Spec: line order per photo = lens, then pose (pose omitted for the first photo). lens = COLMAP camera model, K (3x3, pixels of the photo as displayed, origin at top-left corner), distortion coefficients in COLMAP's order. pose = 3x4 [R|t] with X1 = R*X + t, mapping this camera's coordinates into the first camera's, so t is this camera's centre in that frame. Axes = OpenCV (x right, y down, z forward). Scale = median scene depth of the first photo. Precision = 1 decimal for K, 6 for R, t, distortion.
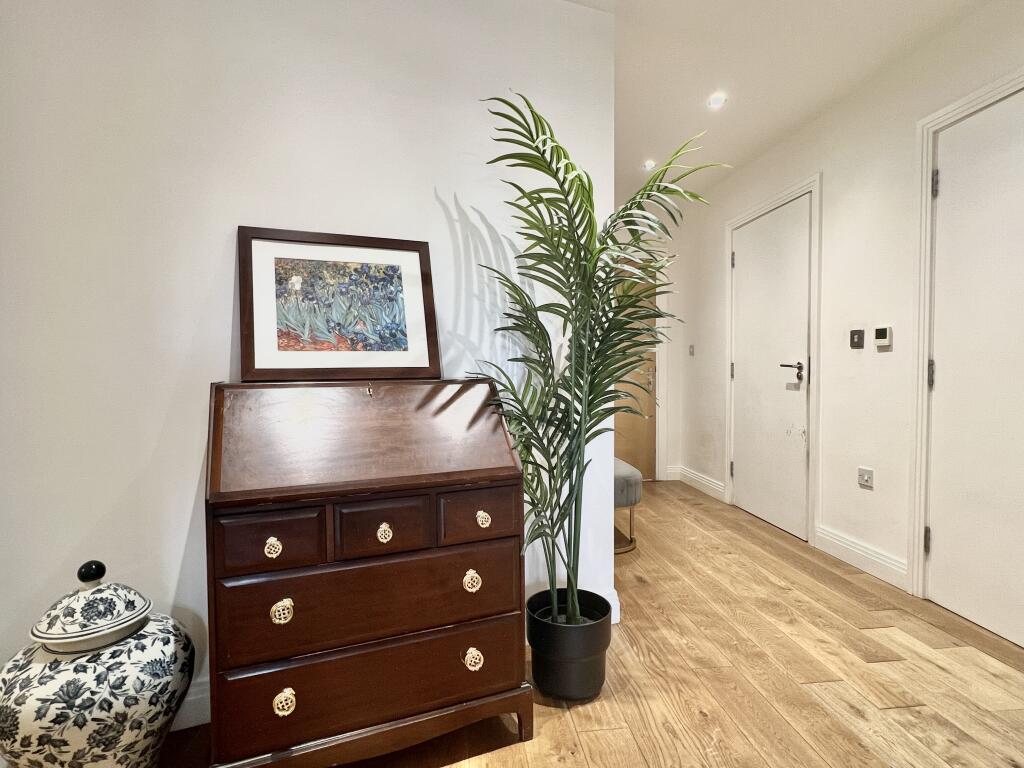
lens RADIAL K [[544.1, 0, 506.6], [0, 544.1, 383.7], [0, 0, 1]] dist [-0.002788, -0.000841]
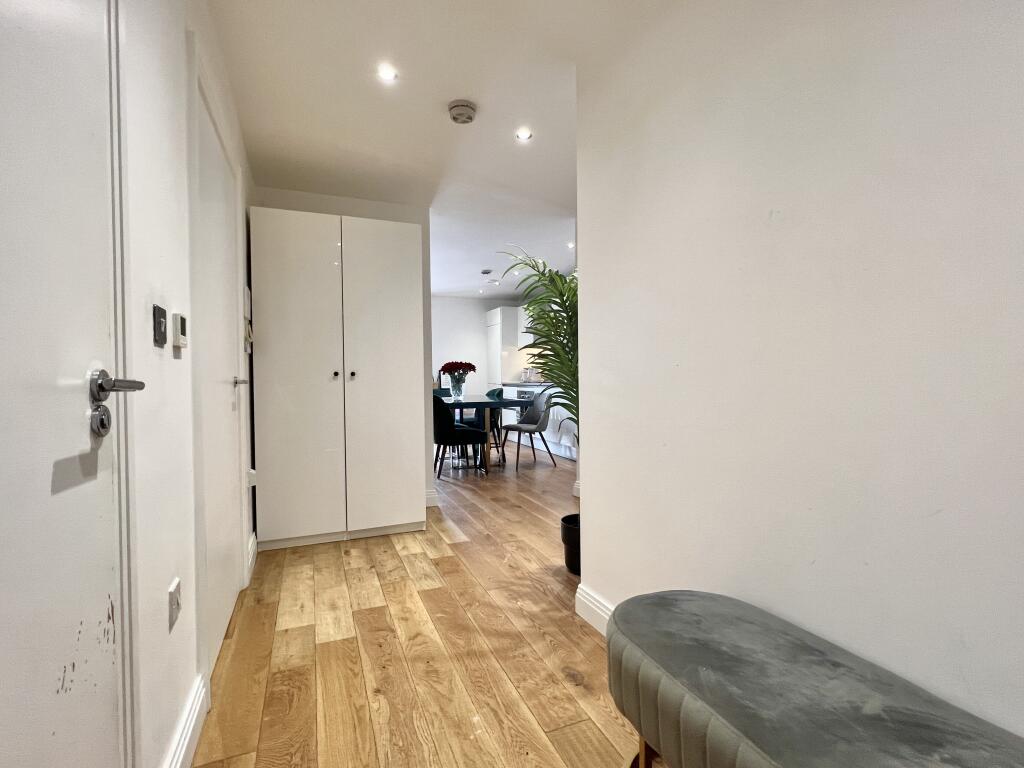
lens RADIAL K [[482.3, 0, 511.8], [0, 482.3, 382.8], [0, 0, 1]] dist [0.001449, -0.000375]
pose [[-0.959523, 0.019191, -0.280976, 0.621079], [0.007293, 0.999034, 0.043330, -0.065397], [0.281536, 0.039527, -0.958736, 1.961357]]
